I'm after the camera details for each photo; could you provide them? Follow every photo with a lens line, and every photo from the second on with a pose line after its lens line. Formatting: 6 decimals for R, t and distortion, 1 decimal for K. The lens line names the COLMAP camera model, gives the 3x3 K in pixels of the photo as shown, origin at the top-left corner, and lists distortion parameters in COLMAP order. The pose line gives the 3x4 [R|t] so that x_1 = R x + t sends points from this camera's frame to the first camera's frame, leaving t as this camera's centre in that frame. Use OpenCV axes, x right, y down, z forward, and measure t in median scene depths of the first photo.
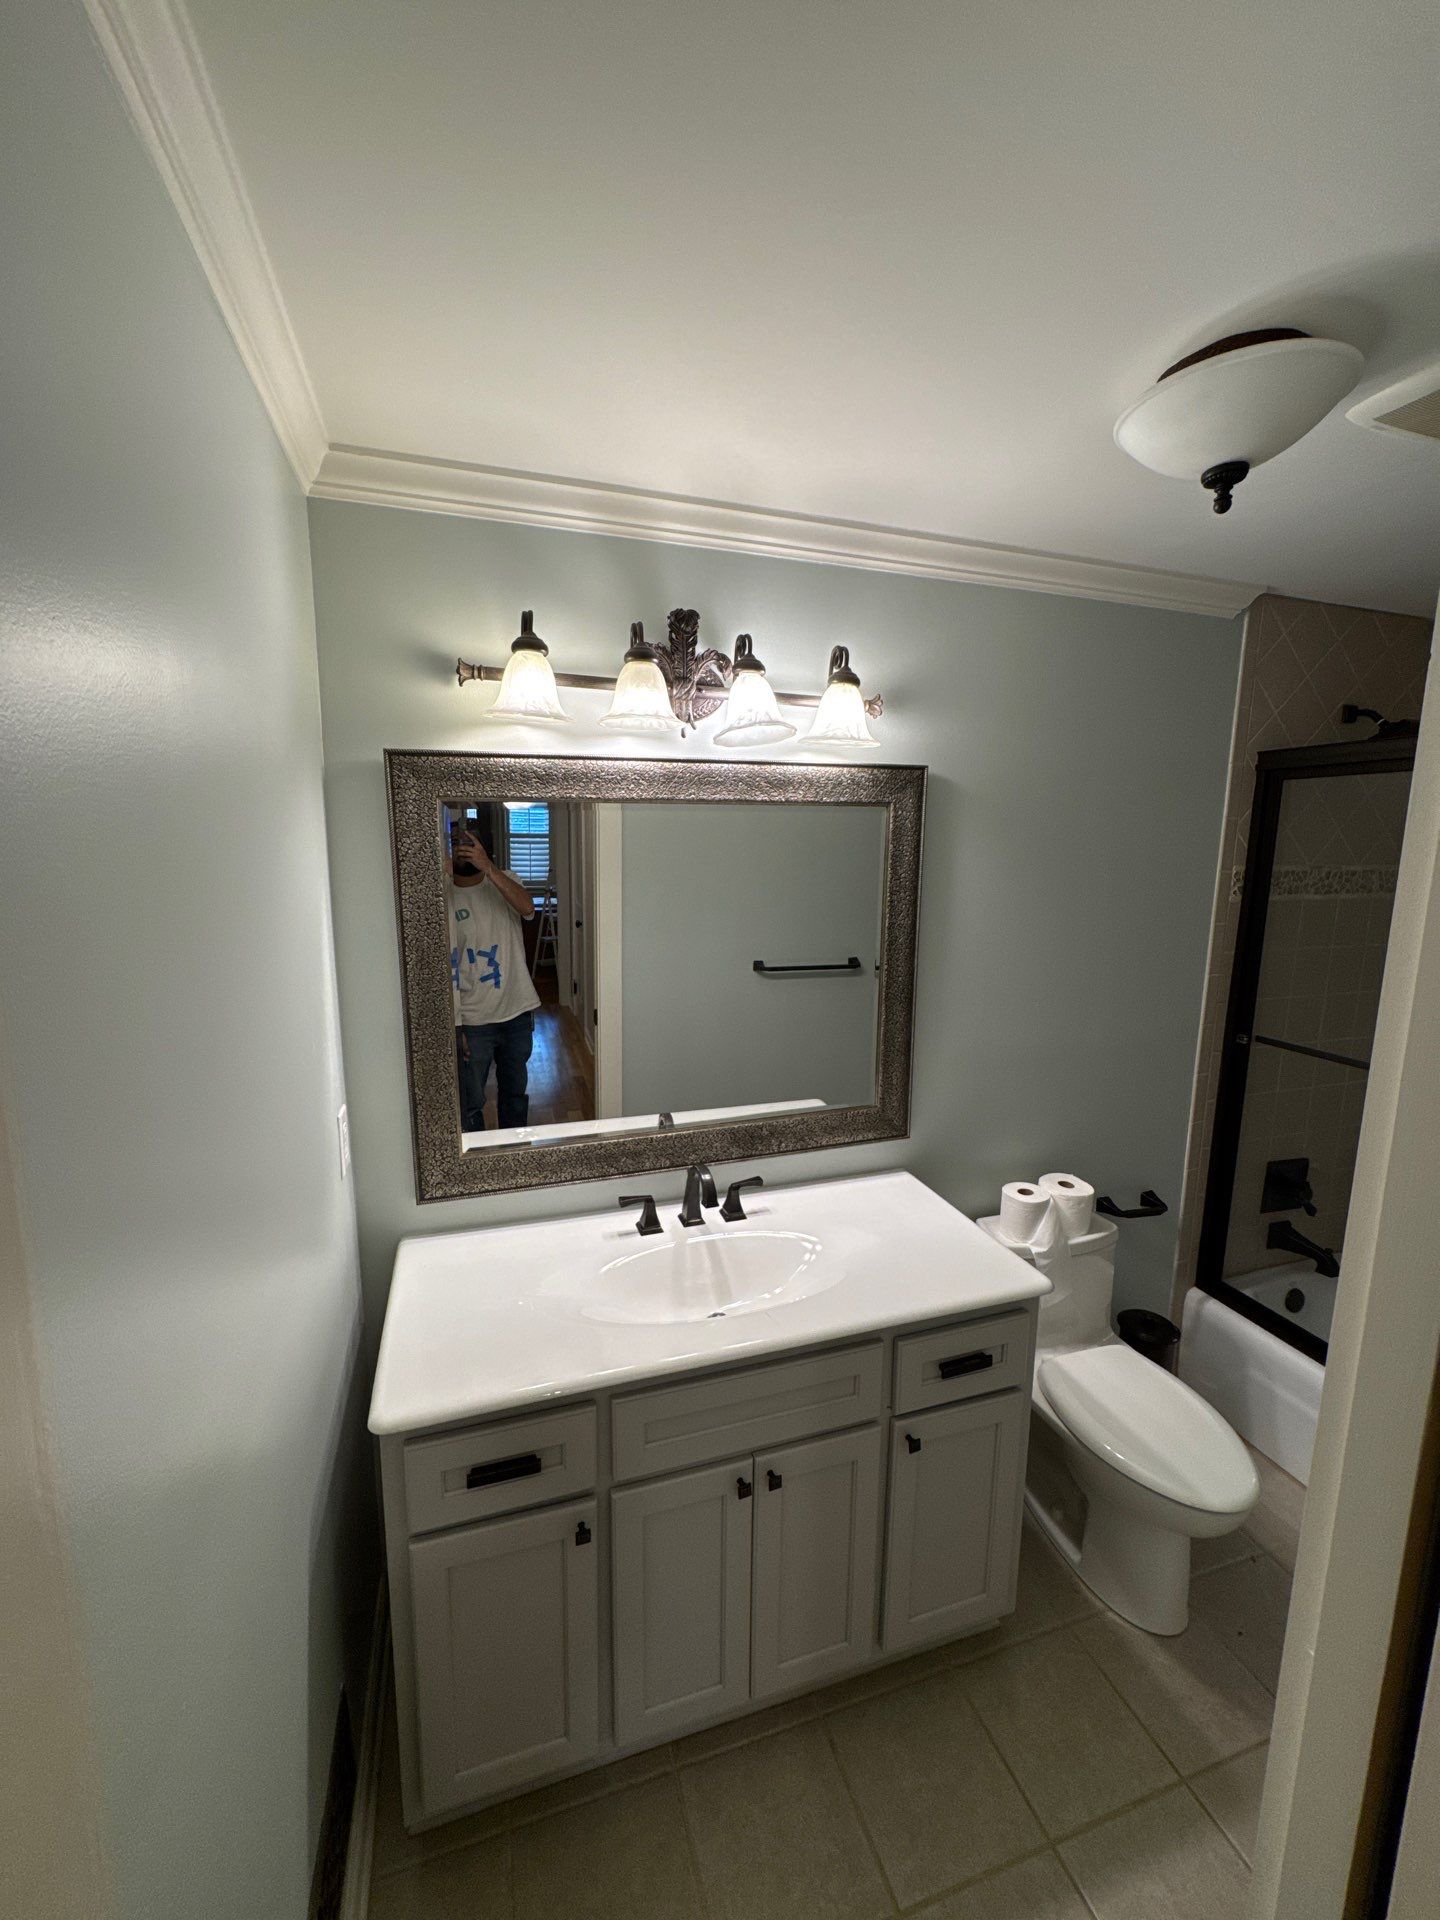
lens RADIAL K [[763.6, 0, 721.3], [0, 763.6, 961.8], [0, 0, 1]] dist [0.000661, -0.000535]
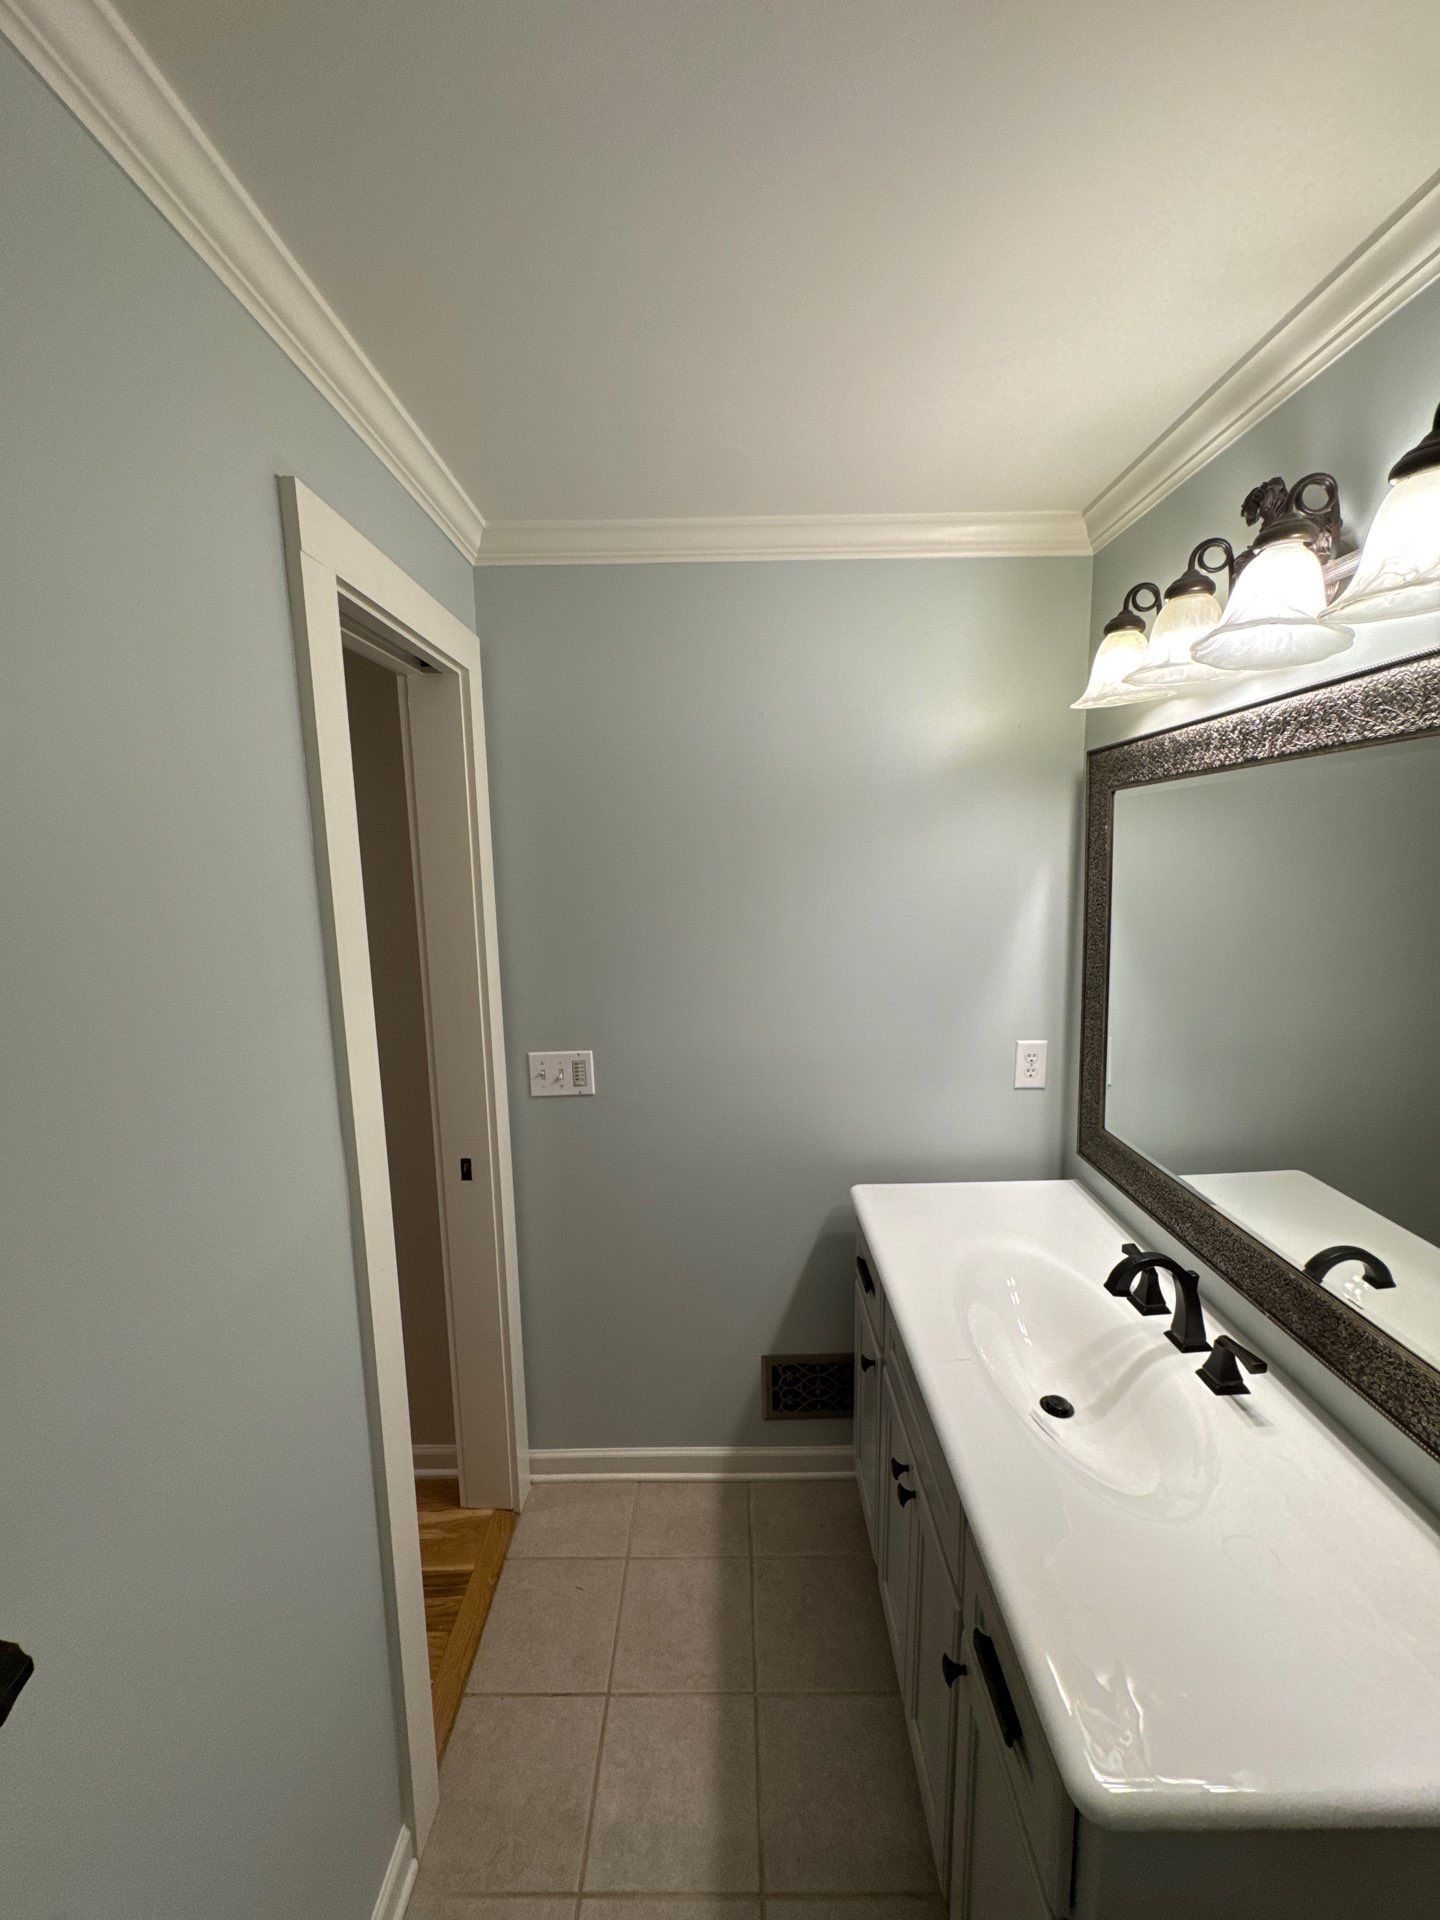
lens RADIAL K [[763.6, 0, 702.2], [0, 763.6, 954.1], [0, 0, 1]] dist [0.000661, -0.000535]
pose [[-0.326431, 0.130905, -0.936112, 0.806013], [-0.123510, 0.975965, 0.179548, -0.103338], [0.937117, 0.174230, -0.302418, 0.782307]]
